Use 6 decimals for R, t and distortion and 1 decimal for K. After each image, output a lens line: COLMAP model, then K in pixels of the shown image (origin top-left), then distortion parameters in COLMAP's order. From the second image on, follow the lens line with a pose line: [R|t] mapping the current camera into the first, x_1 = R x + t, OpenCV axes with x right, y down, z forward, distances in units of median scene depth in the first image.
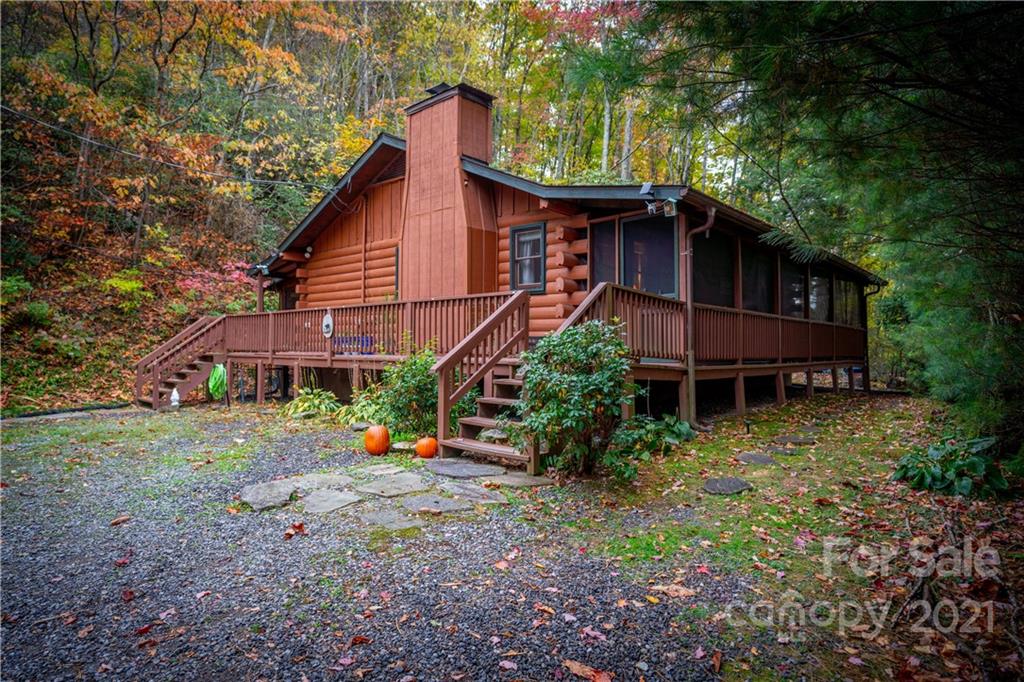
lens RADIAL K [[600.2, 0, 513.6], [0, 600.2, 338.5], [0, 0, 1]] dist [-0.040542, 0.034960]
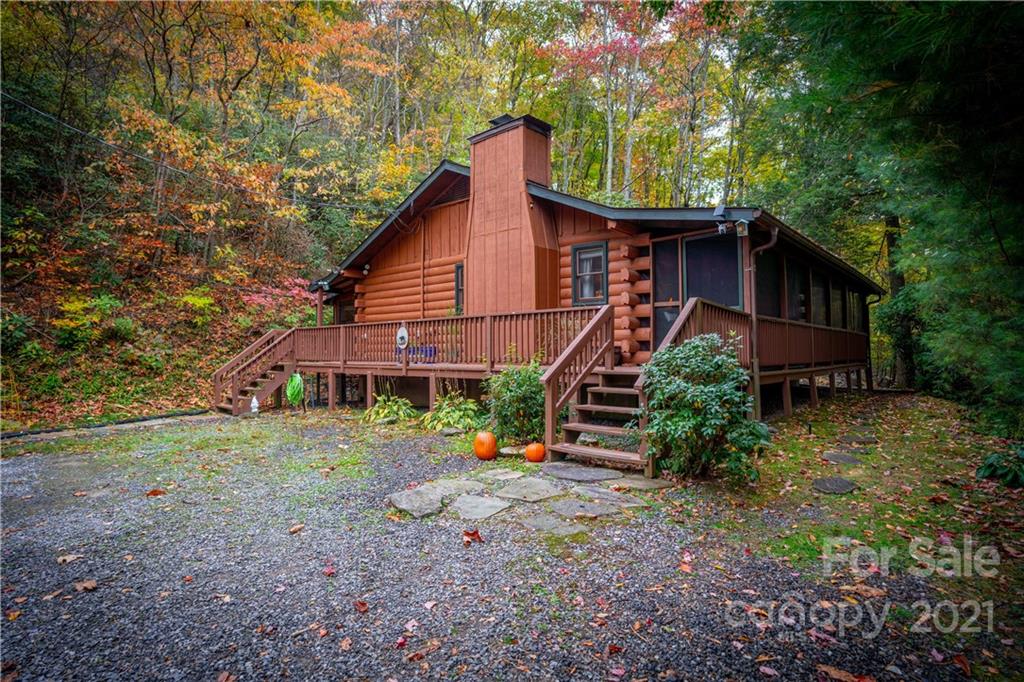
lens RADIAL K [[543.0, 0, 512.0], [0, 543.0, 341.0], [0, 0, 1]] dist [-0.055872, 0.033645]
pose [[0.999921, -0.010379, 0.007144, -0.121640], [0.010411, 0.999935, -0.004555, -0.008989], [-0.007096, 0.004629, 0.999964, 0.016292]]
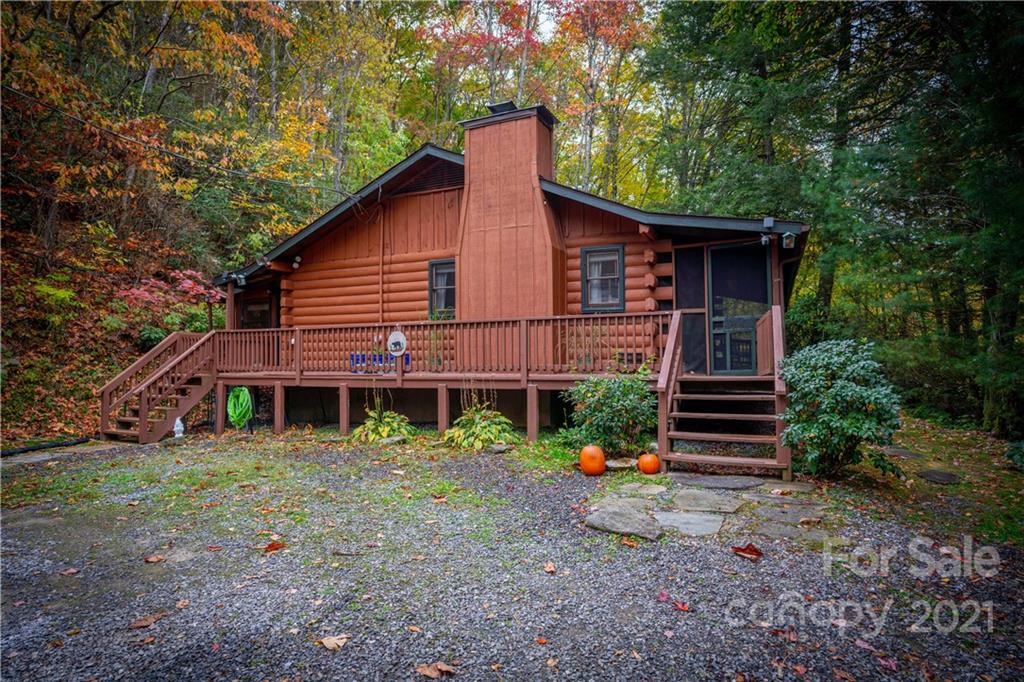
lens RADIAL K [[582.2, 0, 512.0], [0, 582.2, 341.0], [0, 0, 1]] dist [-0.048992, 0.041832]
pose [[0.951955, -0.004430, 0.306206, -0.426317], [0.009316, 0.999852, -0.014496, -0.010304], [-0.306096, 0.016652, 0.951855, 0.078238]]
